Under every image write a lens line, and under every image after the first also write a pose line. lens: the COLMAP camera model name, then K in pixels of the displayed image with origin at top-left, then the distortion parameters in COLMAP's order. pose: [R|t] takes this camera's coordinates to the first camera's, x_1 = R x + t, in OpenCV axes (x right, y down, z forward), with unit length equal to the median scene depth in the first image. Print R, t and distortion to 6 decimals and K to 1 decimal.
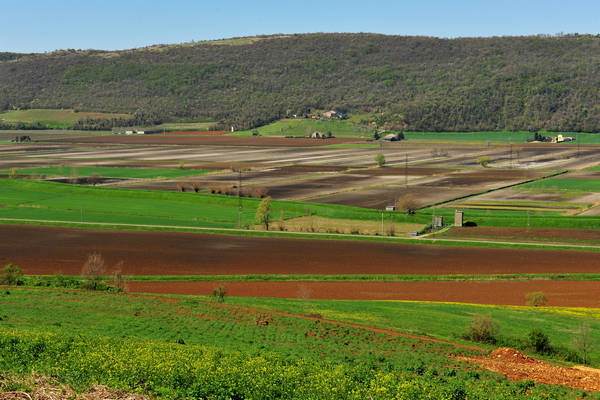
lens RADIAL K [[1205.8, 0, 300.0], [0, 1205.8, 200.0], [0, 0, 1]] dist [0.175917, -0.197956]
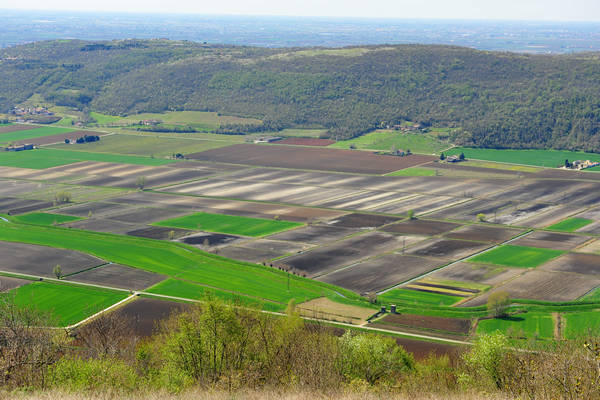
lens RADIAL K [[1205.8, 0, 300.0], [0, 1205.8, 200.0], [0, 0, 1]] dist [0.175917, -0.197956]
pose [[0.991927, 0.038454, -0.120842, 0.060226], [-0.029414, 0.996695, 0.075725, -0.086396], [0.123355, -0.071559, 0.989779, -0.267004]]
